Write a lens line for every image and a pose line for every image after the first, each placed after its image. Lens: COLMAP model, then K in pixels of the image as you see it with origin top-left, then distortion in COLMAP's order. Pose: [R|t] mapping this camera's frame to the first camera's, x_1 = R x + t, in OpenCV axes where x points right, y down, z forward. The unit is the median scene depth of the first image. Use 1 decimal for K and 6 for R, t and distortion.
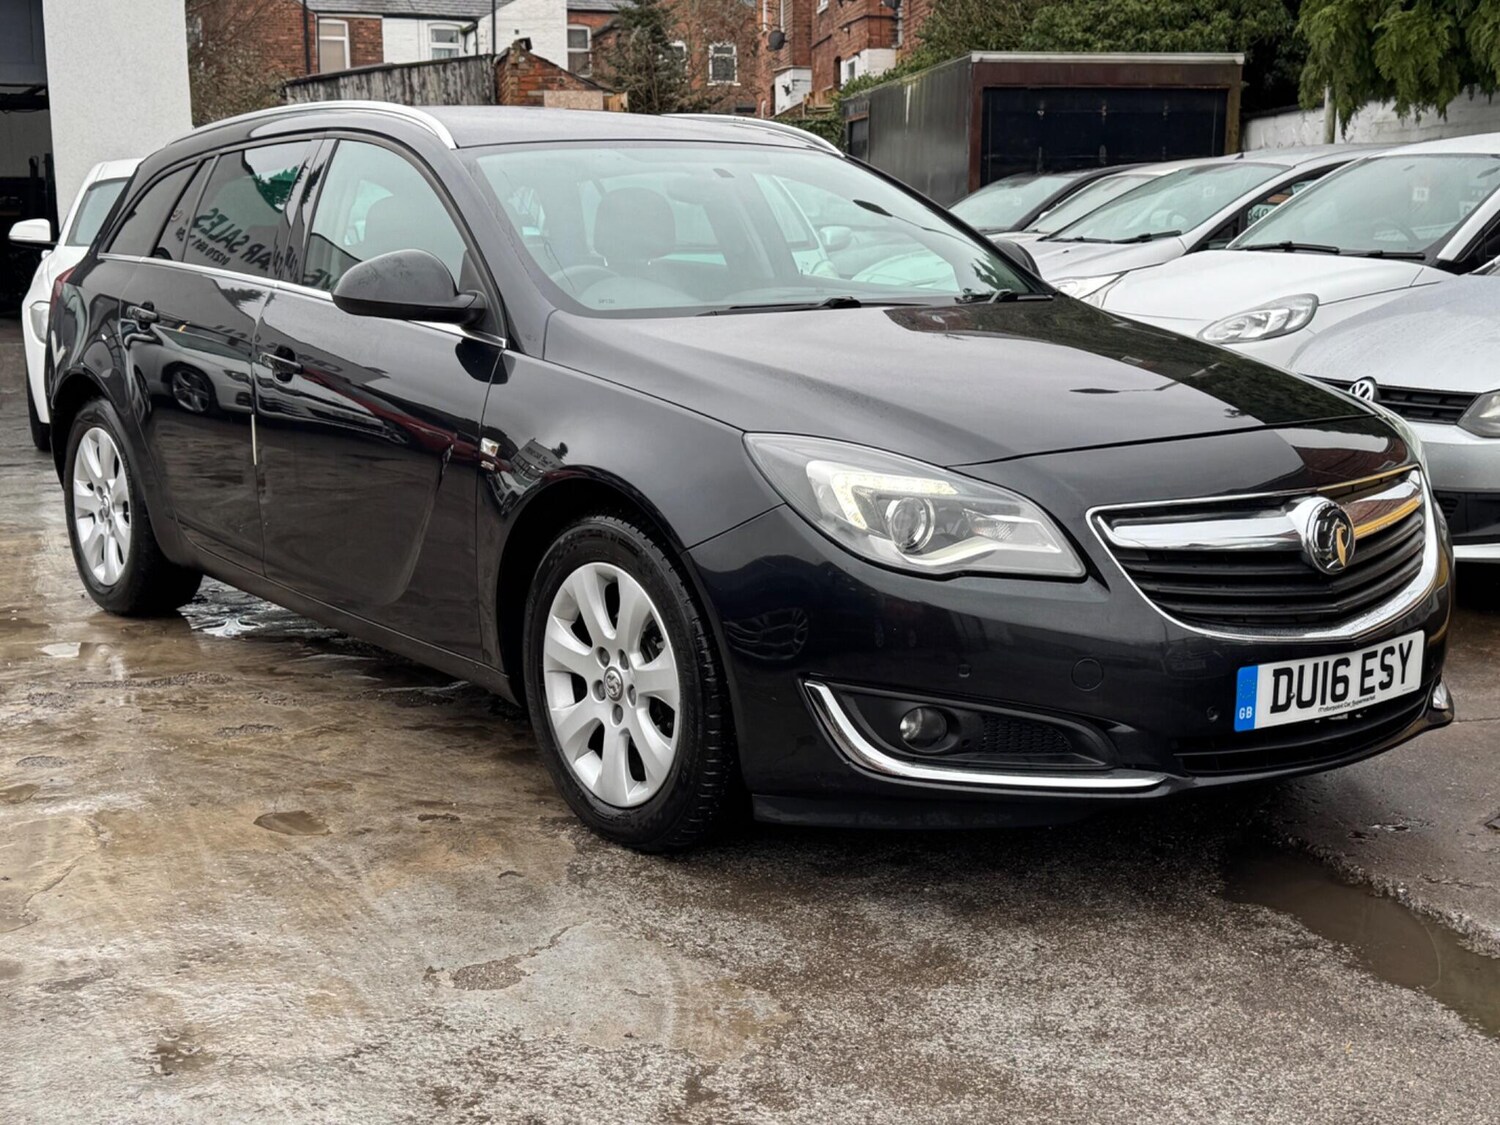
lens RADIAL K [[1956.0, 0, 753.4], [0, 1956.0, 579.9], [0, 0, 1]] dist [0.208941, -0.501457]
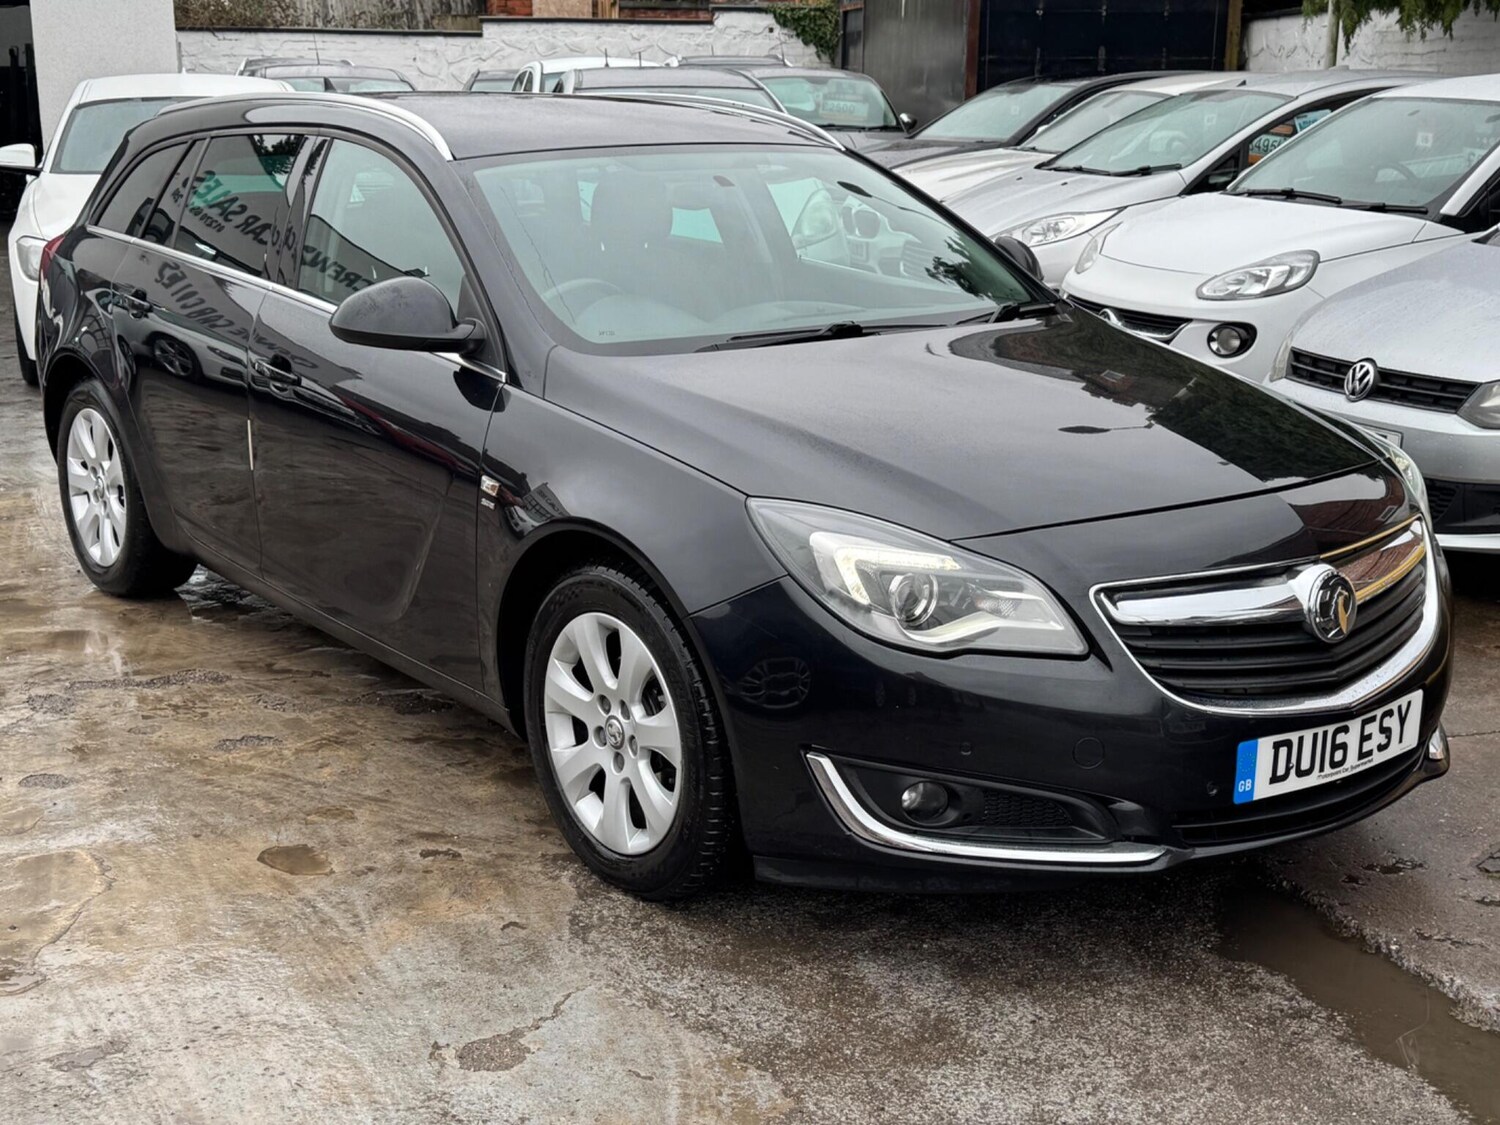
lens RADIAL K [[1955.5, 0, 747.5], [0, 1955.5, 578.0], [0, 0, 1]] dist [0.207015, -0.491800]
pose [[0.999984, 0.004566, 0.003232, -0.007197], [-0.004764, 0.997920, 0.064285, -0.093337], [-0.002932, -0.064299, 0.997926, 0.002789]]
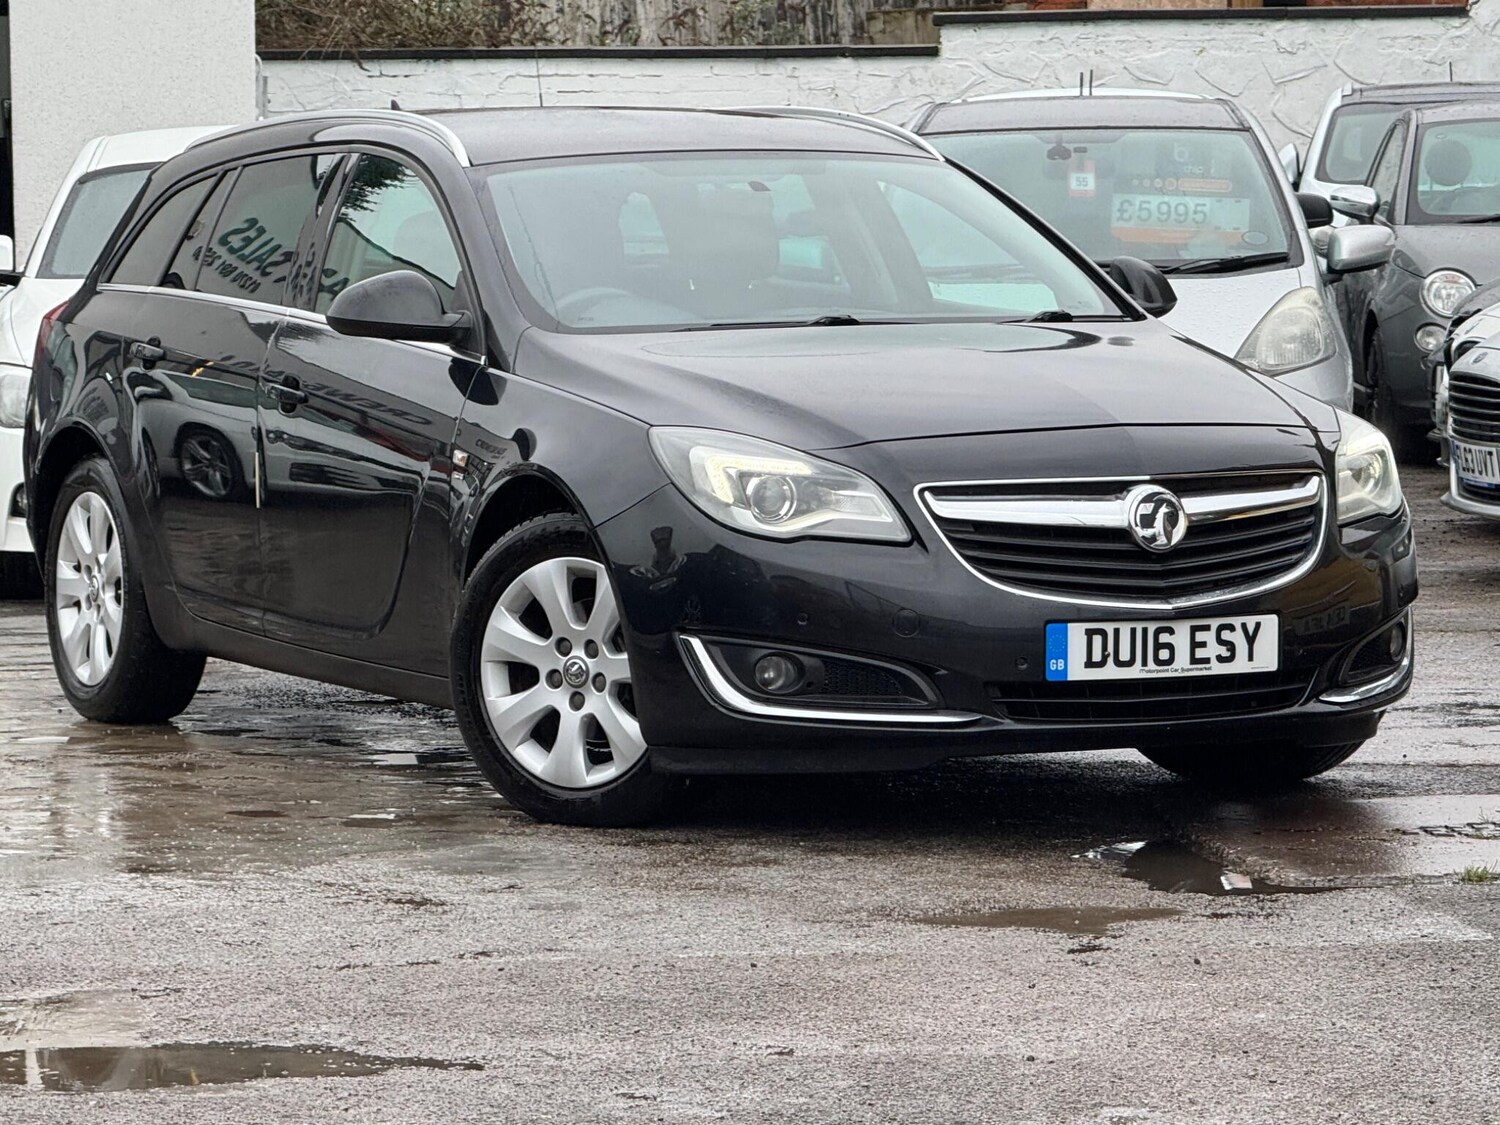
lens RADIAL K [[6292.4, 0, 751.7], [0, 6292.4, 561.5], [0, 0, 1]] dist [0.392525, -2.372656]
pose [[0.979860, 0.003749, -0.199651, 0.738187], [-0.028115, 0.992454, -0.119348, 0.411628], [0.197697, 0.122557, 0.972572, -2.378720]]
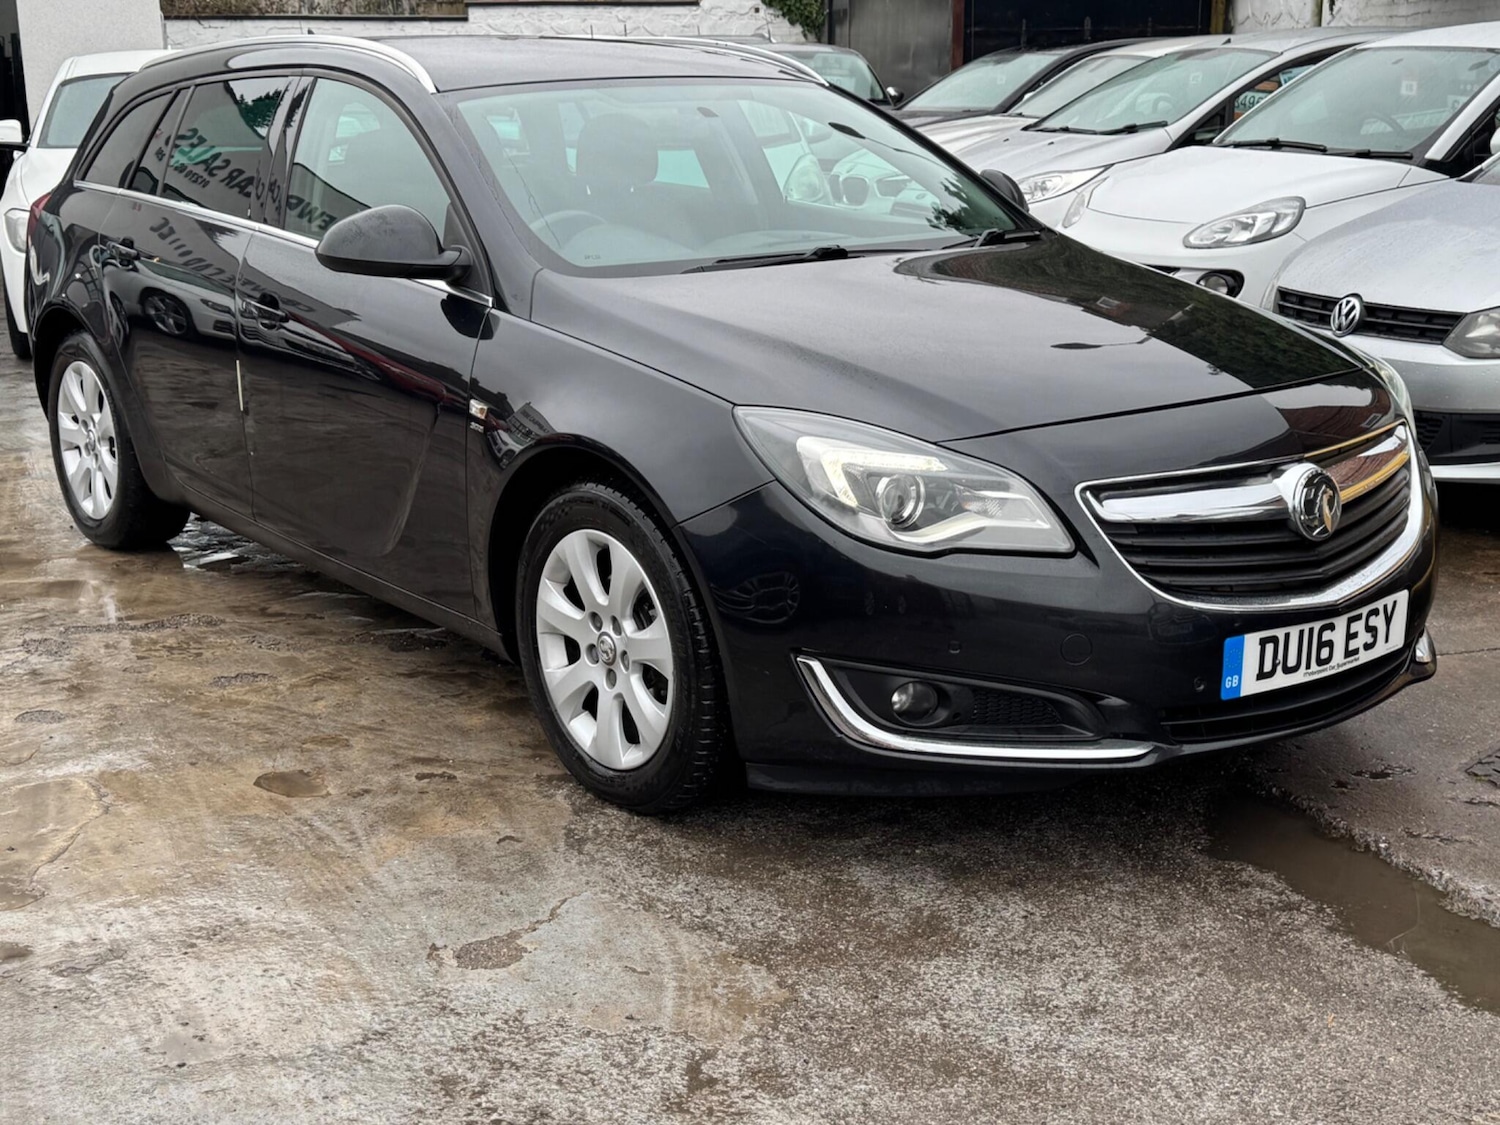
lens RADIAL K [[1955.5, 0, 747.5], [0, 1955.5, 578.0], [0, 0, 1]] dist [0.207015, -0.491800]
pose [[0.999921, -0.011334, 0.005346, -0.003950], [0.010945, 0.997628, 0.067957, -0.052633], [-0.006104, -0.067893, 0.997674, -0.005207]]
